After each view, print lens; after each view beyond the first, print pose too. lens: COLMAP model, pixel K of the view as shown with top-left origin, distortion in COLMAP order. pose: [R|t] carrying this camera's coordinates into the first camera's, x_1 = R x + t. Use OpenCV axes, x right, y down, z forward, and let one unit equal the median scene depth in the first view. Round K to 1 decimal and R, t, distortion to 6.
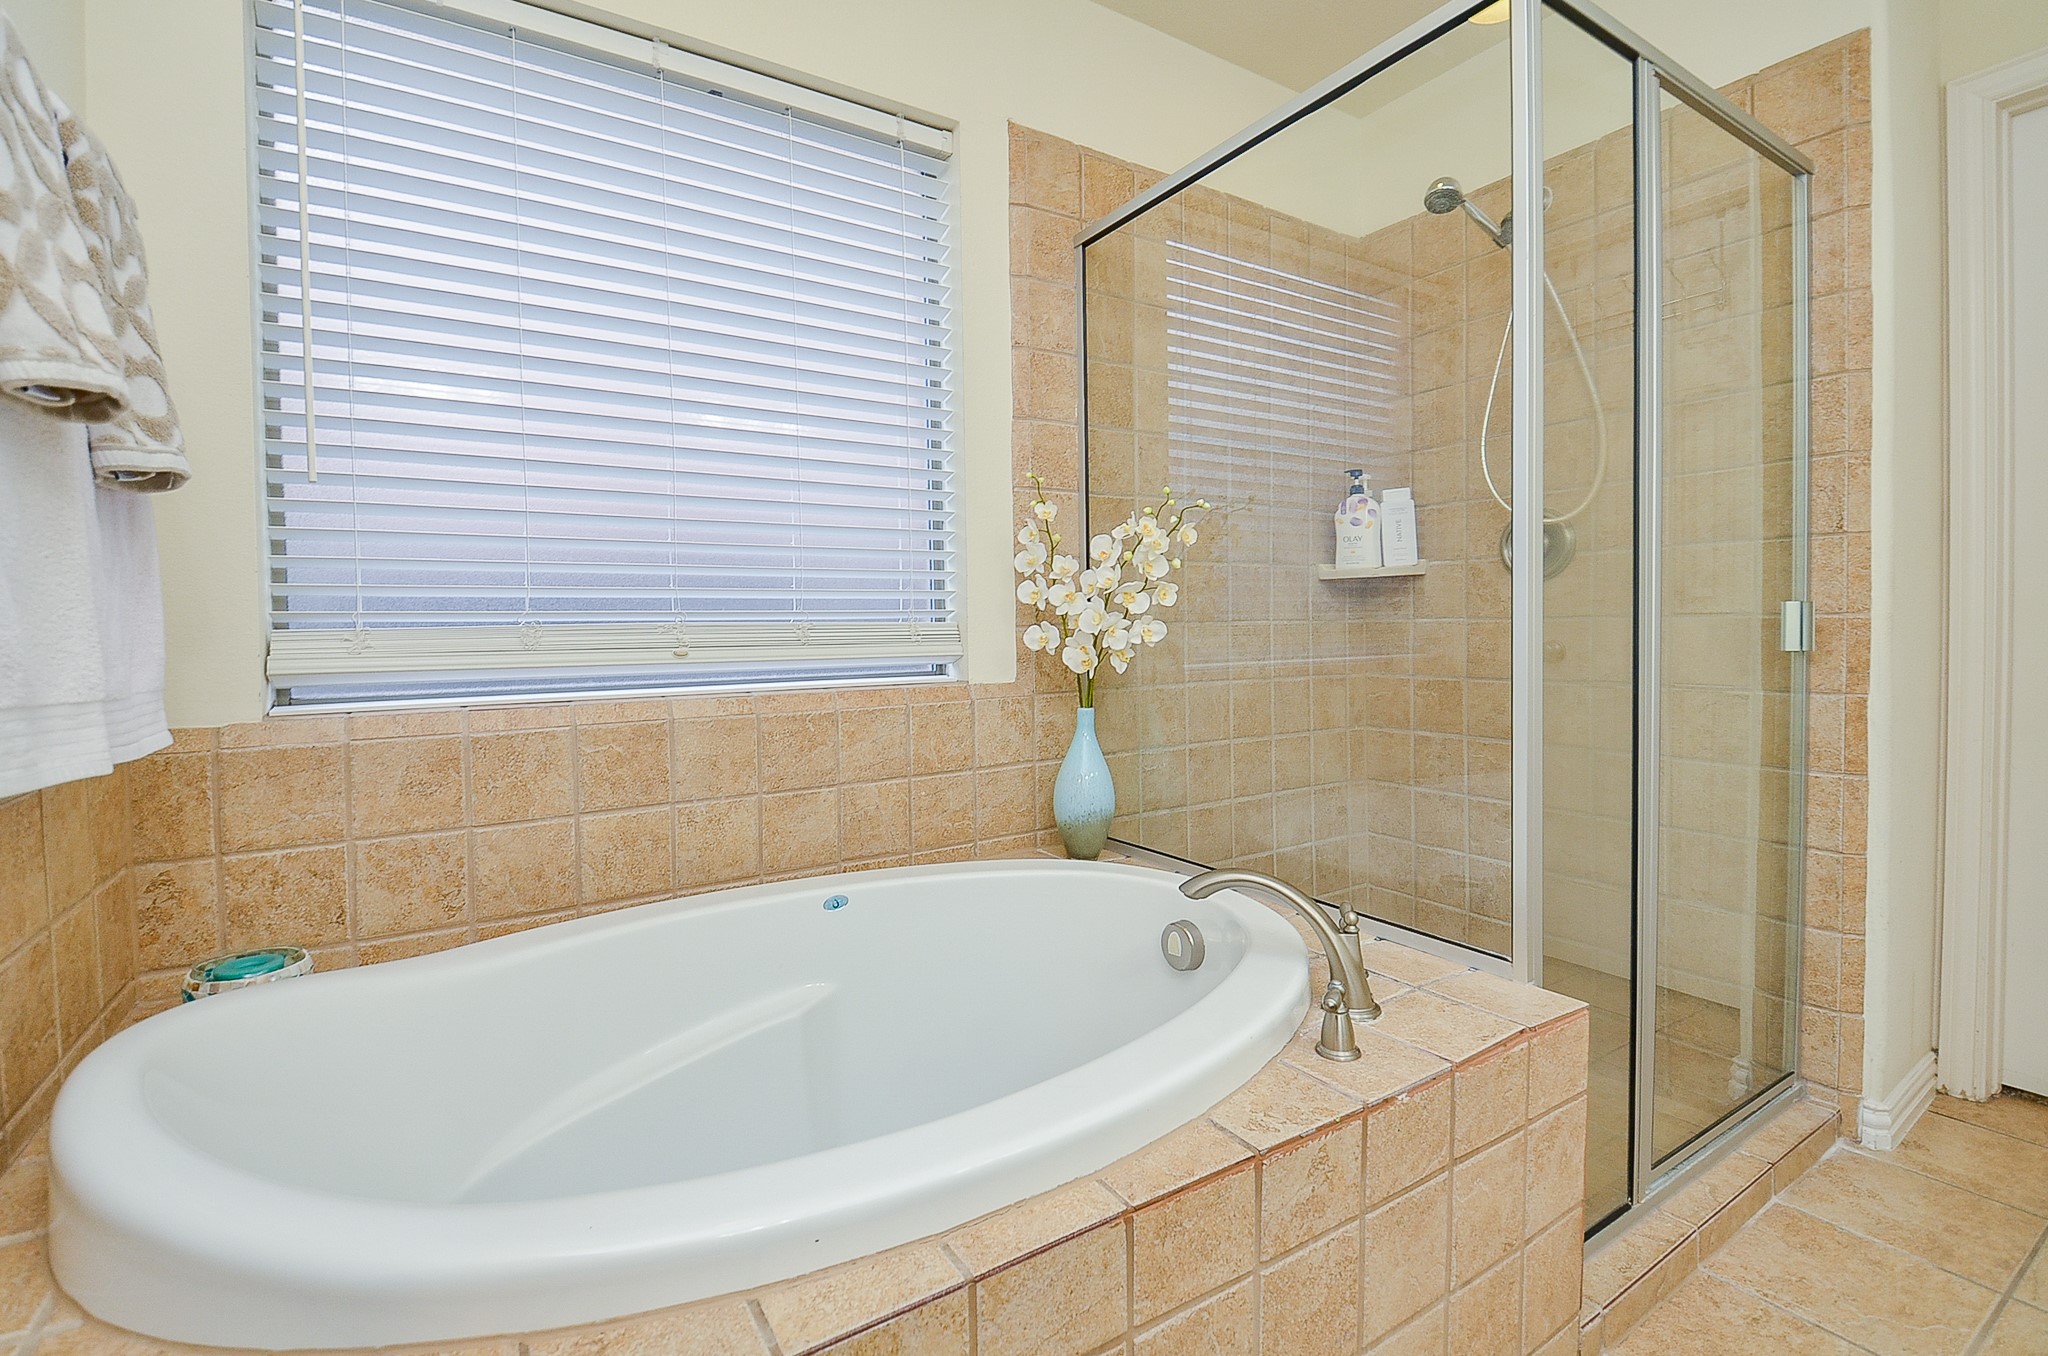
lens RADIAL K [[917.7, 0, 1021.1], [0, 917.7, 659.1], [0, 0, 1]] dist [-0.015387, -0.002212]
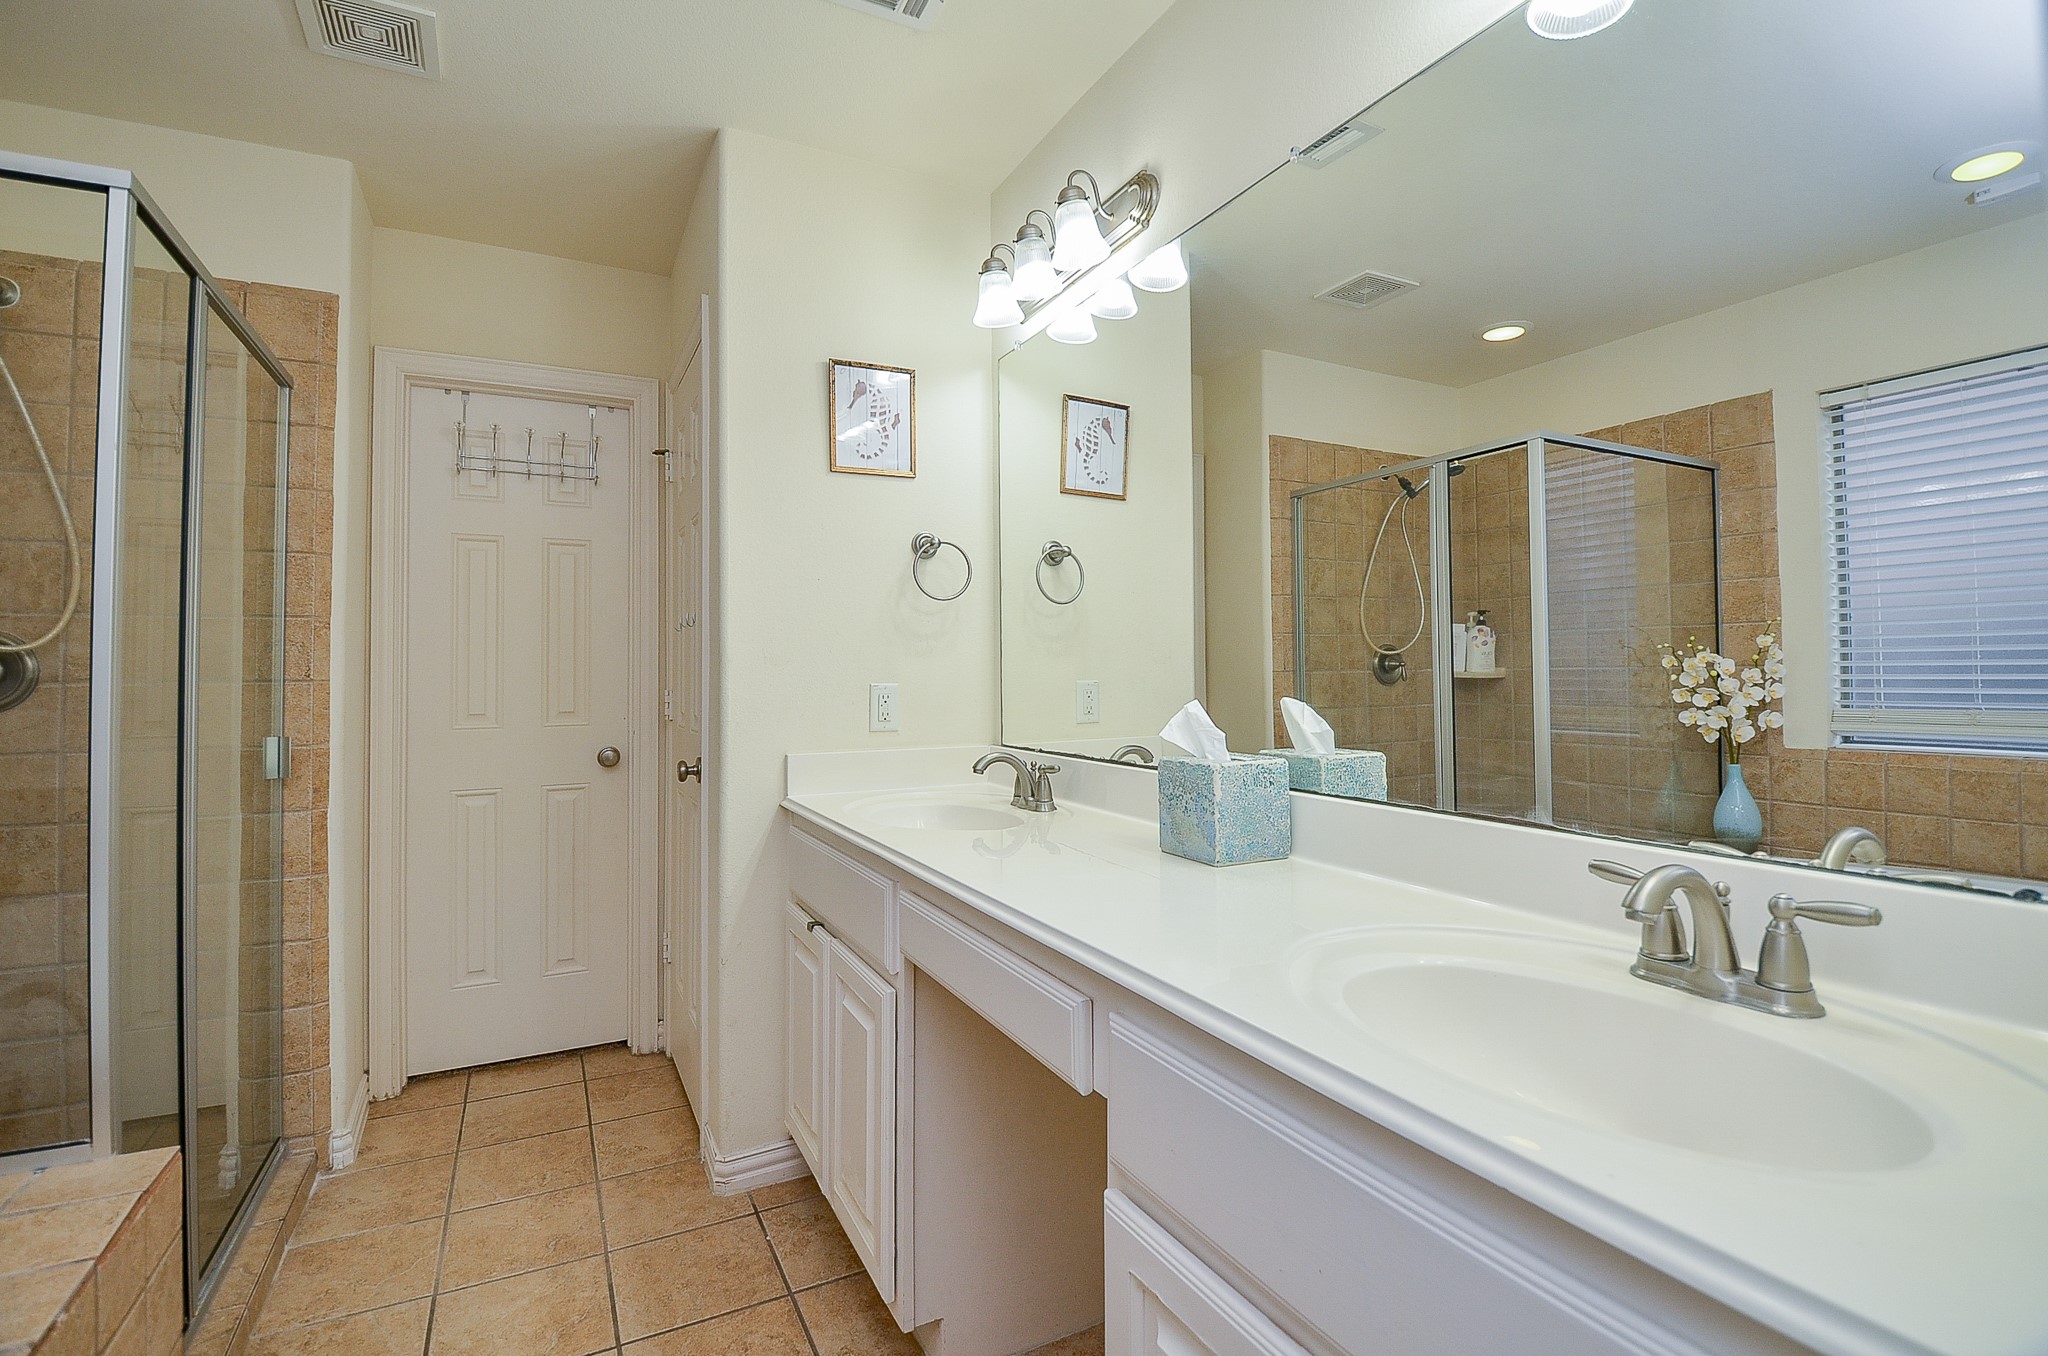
lens RADIAL K [[917.7, 0, 1017.3], [0, 917.7, 663.5], [0, 0, 1]] dist [-0.015387, -0.002212]
pose [[0.077751, 0.034015, 0.996392, -0.264223], [0.030696, 0.998862, -0.036495, -0.086992], [-0.996500, 0.033423, 0.076619, -0.069248]]
